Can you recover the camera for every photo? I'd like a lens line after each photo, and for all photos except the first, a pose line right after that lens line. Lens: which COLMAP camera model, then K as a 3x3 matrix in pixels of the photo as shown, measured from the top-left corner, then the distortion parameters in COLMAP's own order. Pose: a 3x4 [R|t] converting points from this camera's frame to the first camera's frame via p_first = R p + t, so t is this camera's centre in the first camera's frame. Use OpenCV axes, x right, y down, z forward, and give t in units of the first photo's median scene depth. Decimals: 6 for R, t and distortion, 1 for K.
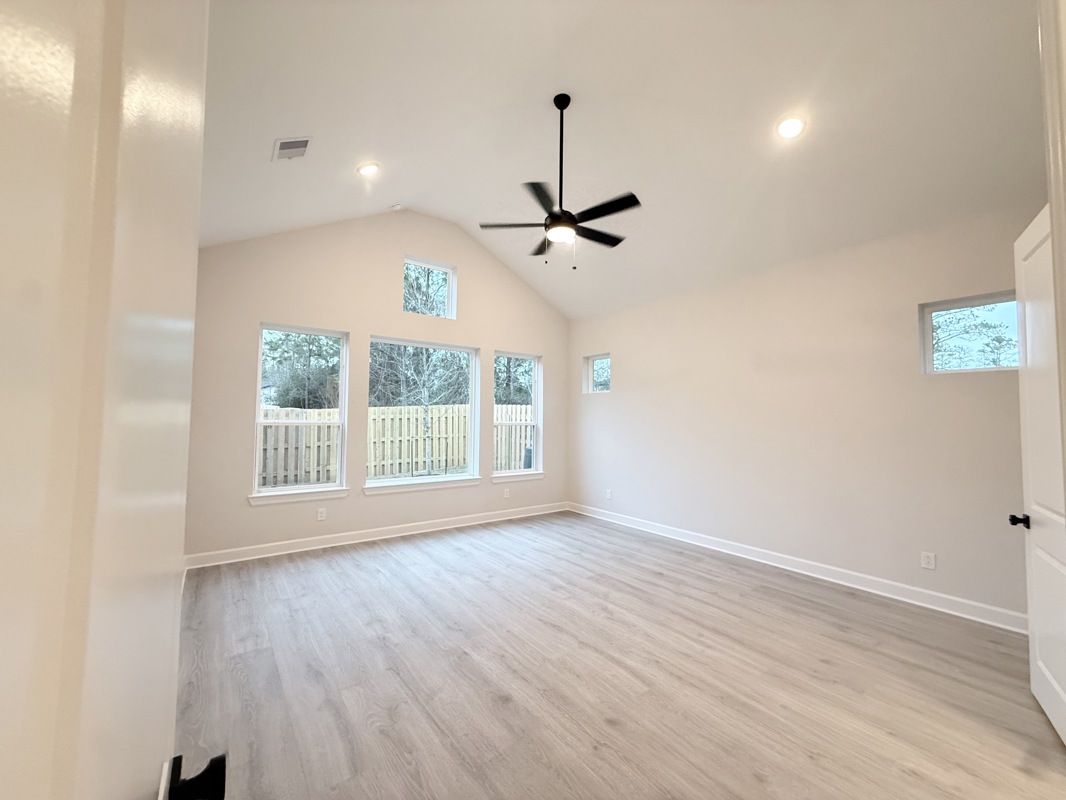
lens RADIAL K [[434.0, 0, 532.7], [0, 434.0, 400.8], [0, 0, 1]] dist [-0.008033, 0.000308]
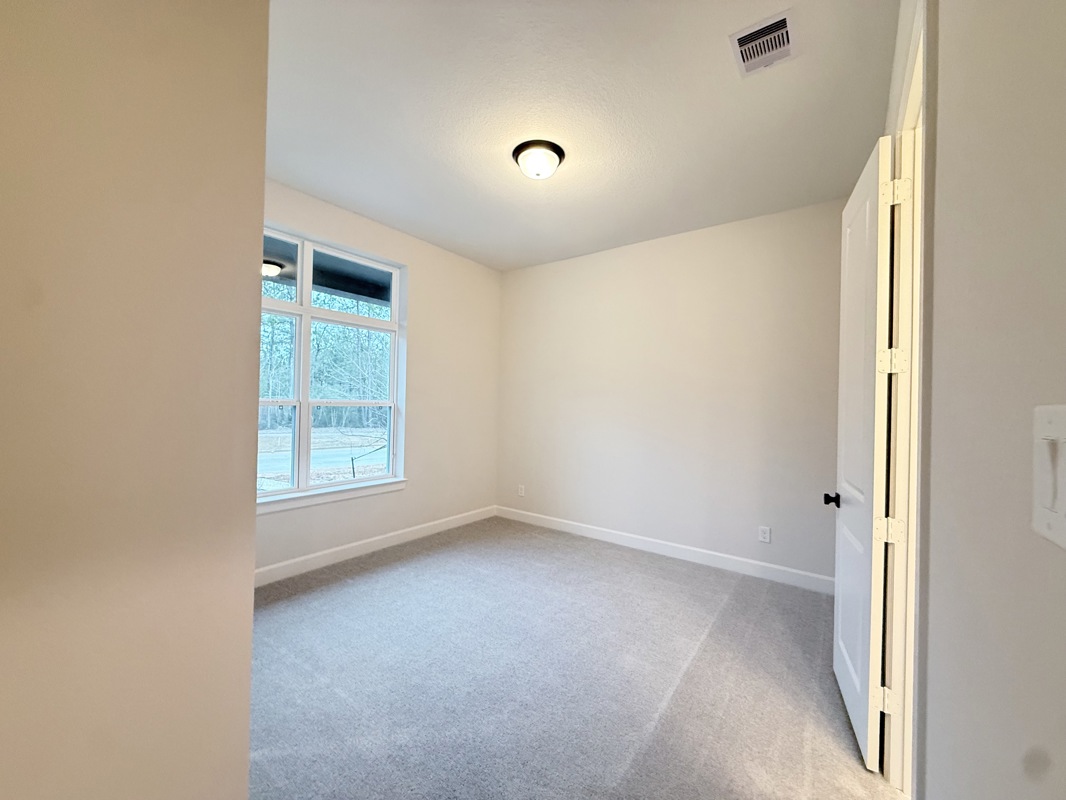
lens RADIAL K [[434.0, 0, 533.0], [0, 434.0, 401.3], [0, 0, 1]] dist [-0.008033, 0.000308]
pose [[0.972403, 0.023908, 0.232078, 0.155925], [-0.029987, 0.999292, 0.022701, 0.033805], [-0.231371, -0.029034, 0.972432, 0.134655]]
